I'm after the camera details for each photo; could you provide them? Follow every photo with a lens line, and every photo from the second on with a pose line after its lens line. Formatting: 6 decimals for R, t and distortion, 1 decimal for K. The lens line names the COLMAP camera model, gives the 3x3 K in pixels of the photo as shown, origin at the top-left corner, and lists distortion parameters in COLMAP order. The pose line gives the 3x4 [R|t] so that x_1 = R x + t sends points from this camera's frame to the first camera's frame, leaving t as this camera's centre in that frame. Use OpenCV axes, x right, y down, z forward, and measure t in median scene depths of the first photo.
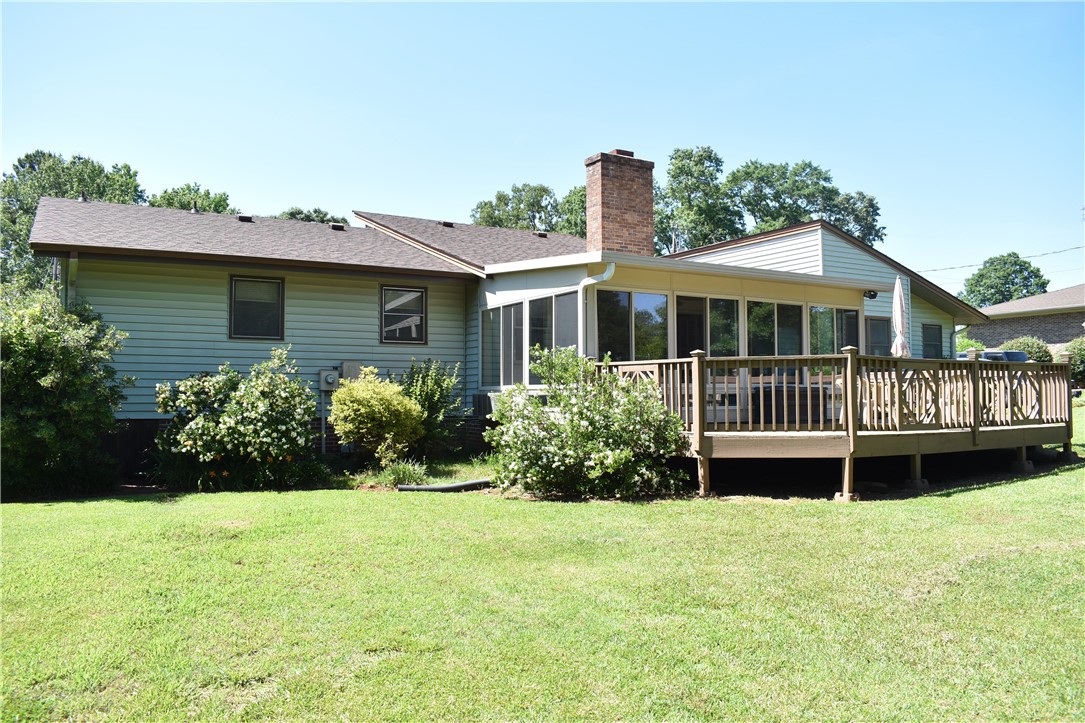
lens RADIAL K [[852.2, 0, 542.5], [0, 852.2, 361.5], [0, 0, 1]] dist [-0.087860, 0.005837]
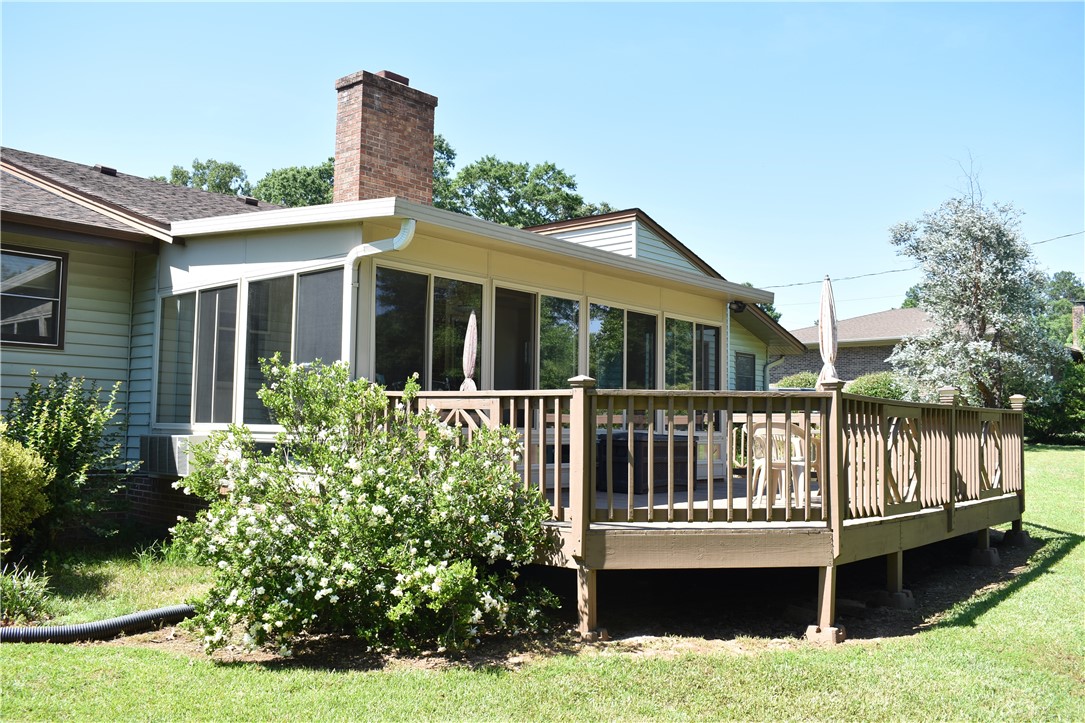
lens RADIAL K [[965.9, 0, 542.5], [0, 965.9, 361.5], [0, 0, 1]] dist [-0.078003, -0.003737]
pose [[0.946193, 0.039641, 0.321167, -0.038081], [-0.031300, 0.999026, -0.031095, -0.001684], [-0.322086, 0.019369, 0.946512, 0.331619]]
